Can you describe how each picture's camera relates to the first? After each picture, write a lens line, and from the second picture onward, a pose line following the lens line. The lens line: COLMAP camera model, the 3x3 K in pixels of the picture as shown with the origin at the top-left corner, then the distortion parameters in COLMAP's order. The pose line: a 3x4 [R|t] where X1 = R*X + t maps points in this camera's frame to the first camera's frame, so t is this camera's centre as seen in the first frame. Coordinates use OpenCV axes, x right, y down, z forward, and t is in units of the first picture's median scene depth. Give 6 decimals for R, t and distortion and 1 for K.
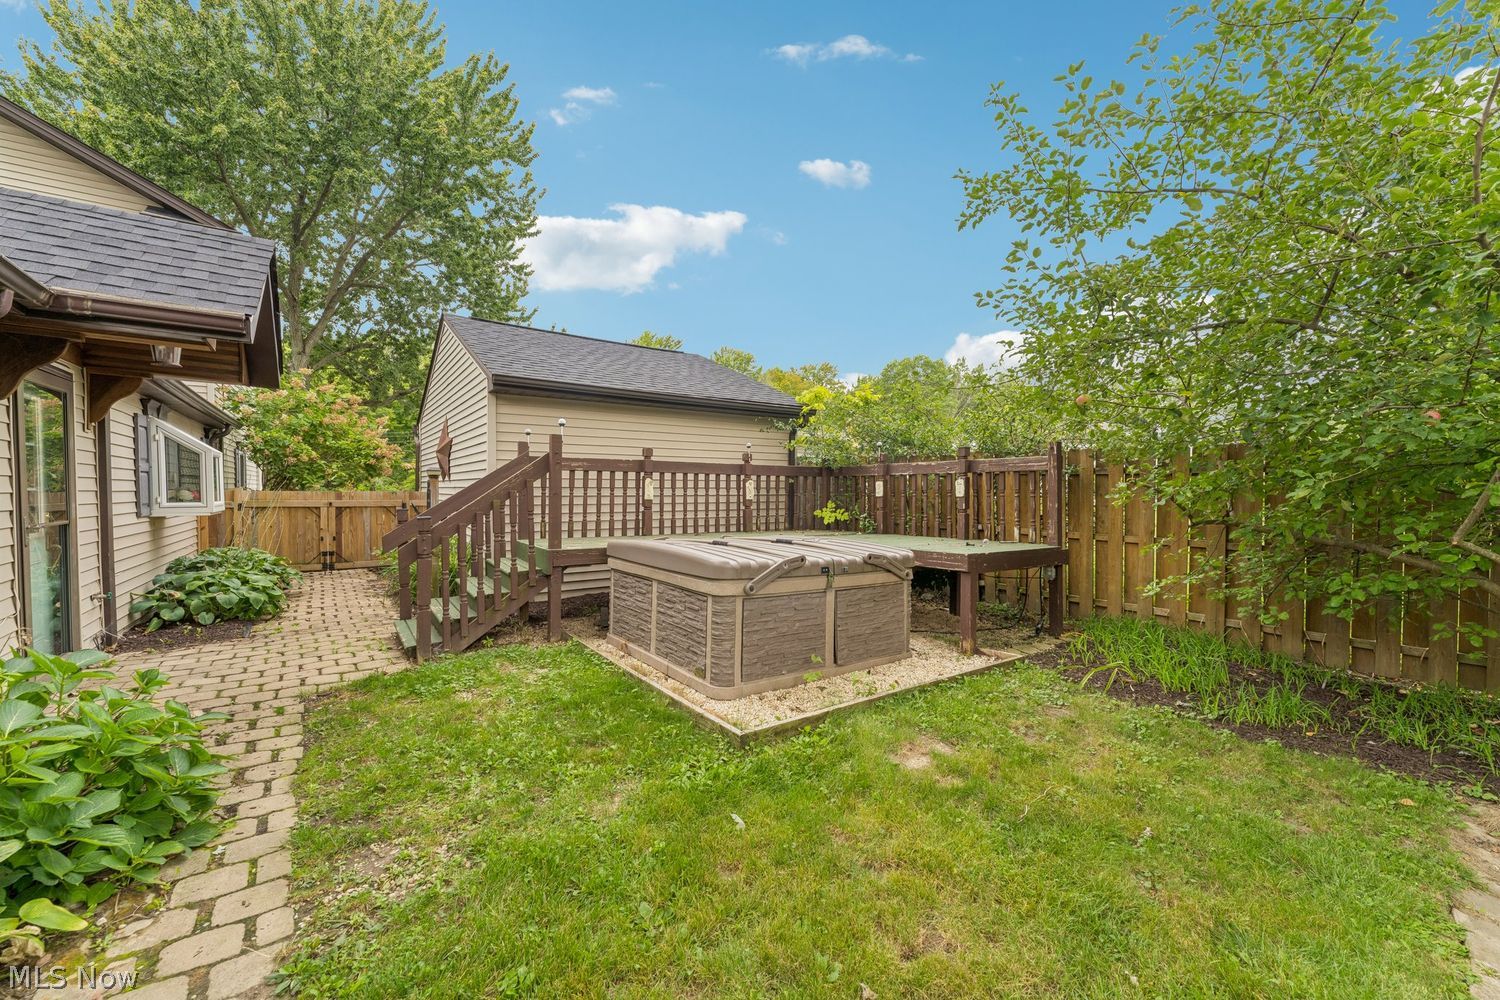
lens RADIAL K [[598.4, 0, 756.1], [0, 598.4, 518.1], [0, 0, 1]] dist [-0.000065, -0.000150]
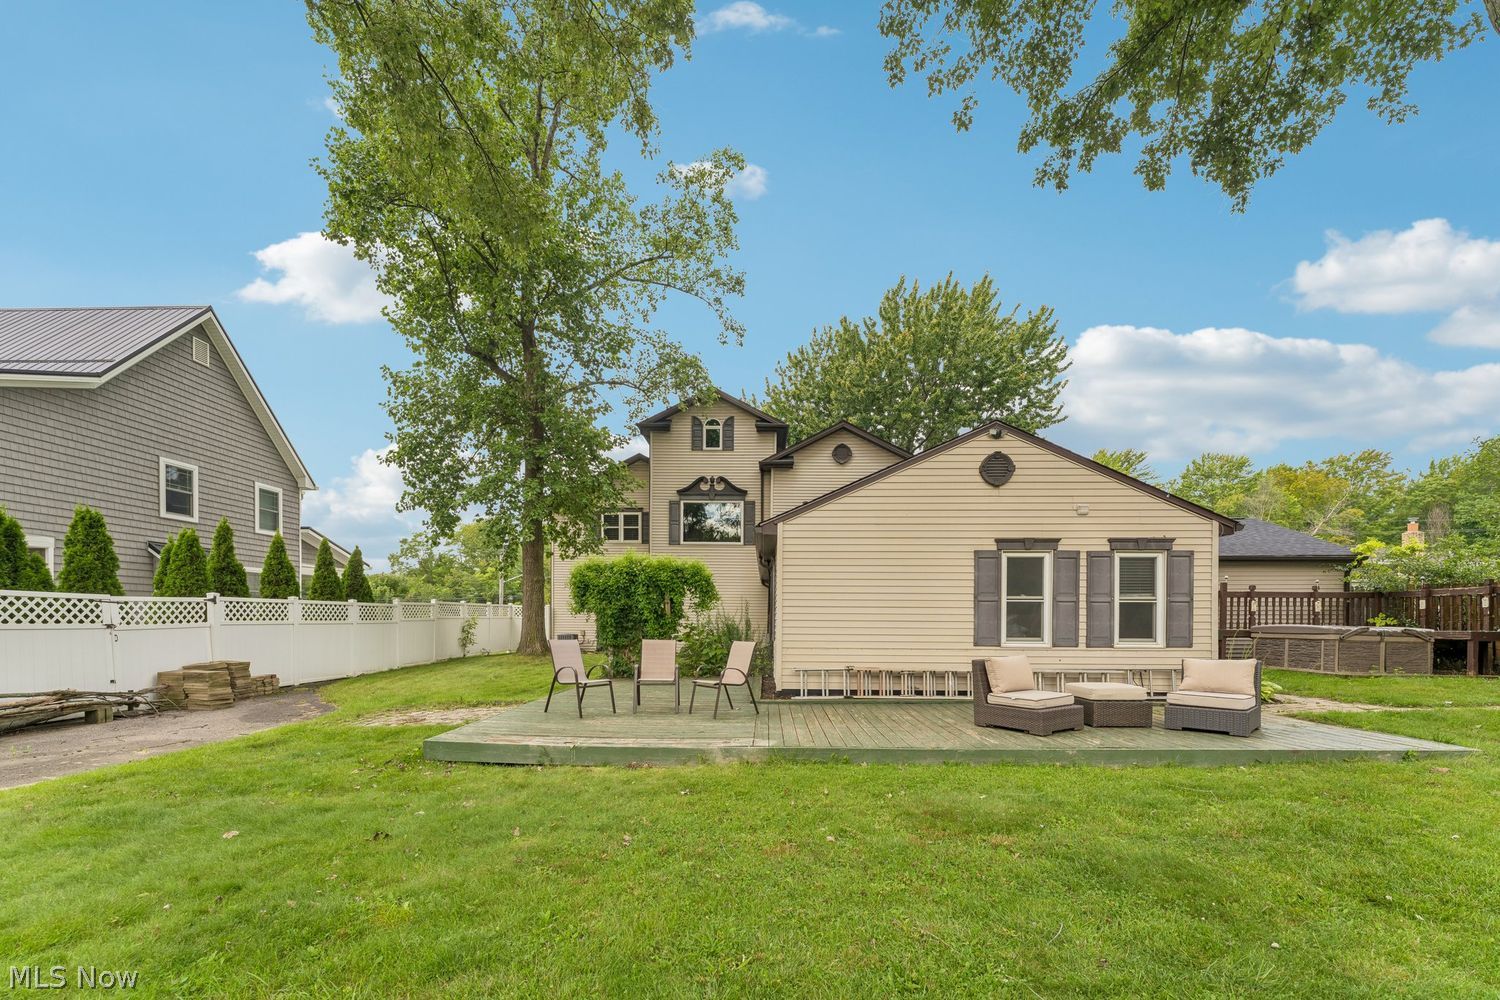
lens RADIAL K [[628.4, 0, 771.5], [0, 628.4, 607.7], [0, 0, 1]] dist [-0.000510, 0.000134]
pose [[0.797854, -0.012950, -0.602712, -0.179724], [-0.028834, 0.997805, -0.059609, 0.112912], [0.602161, 0.064938, 0.795729, -1.438842]]
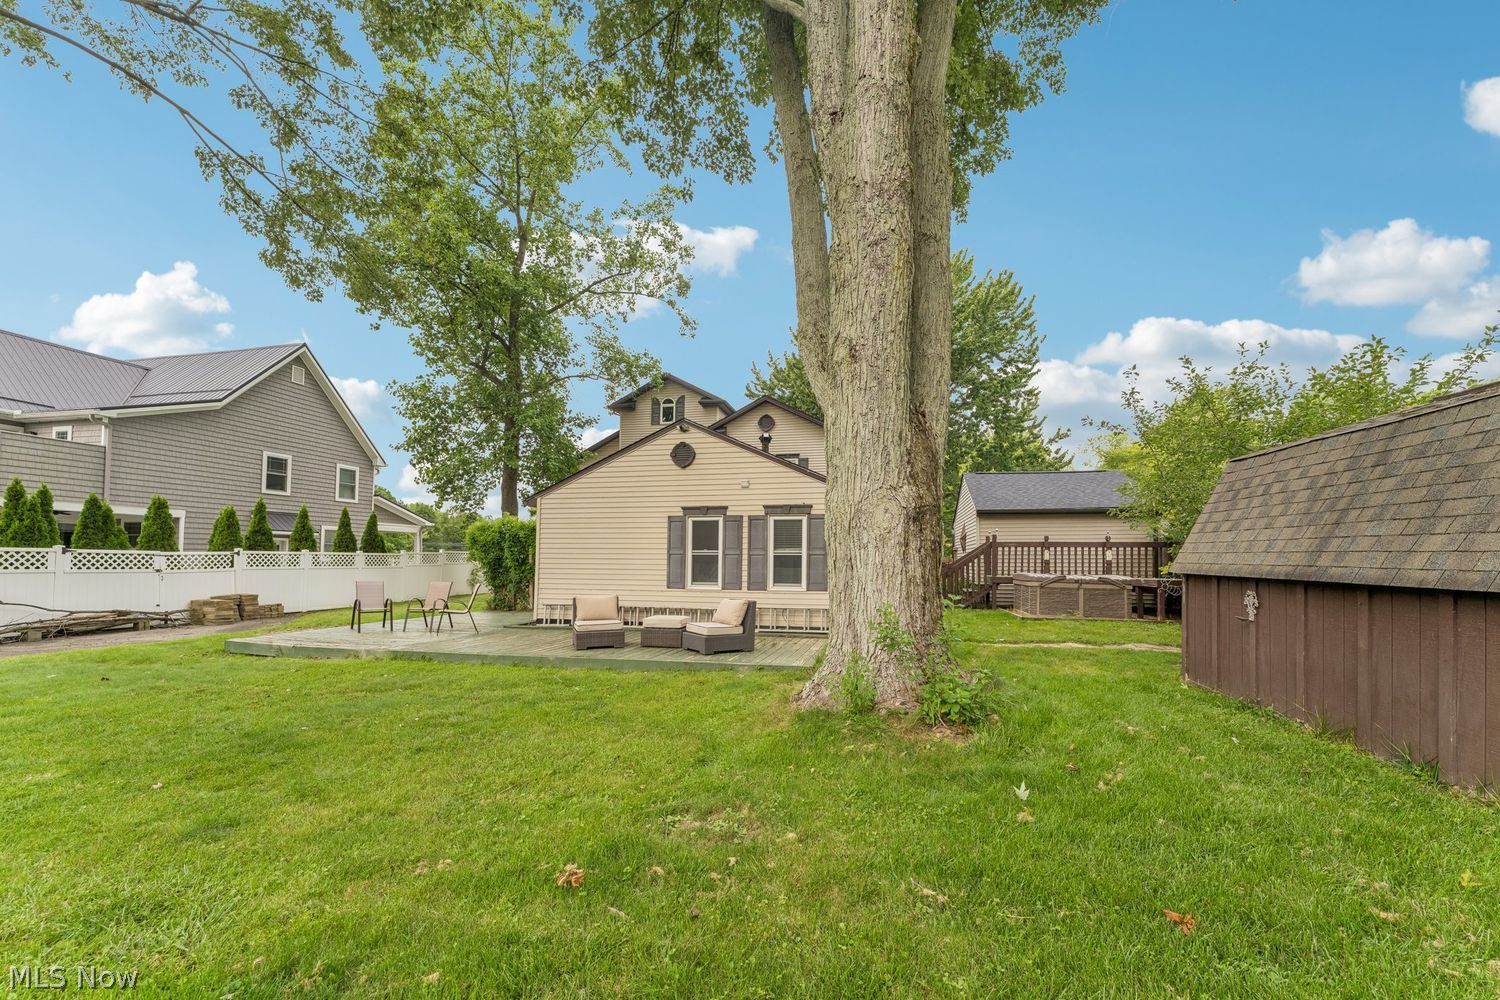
lens RADIAL K [[598.4, 0, 756.1], [0, 598.4, 518.1], [0, 0, 1]] dist [-0.000065, -0.000150]
pose [[0.661944, -0.056293, -0.747437, 0.673044], [-0.037618, 0.993424, -0.108135, 0.082923], [0.748609, 0.099696, 0.655473, -1.092171]]
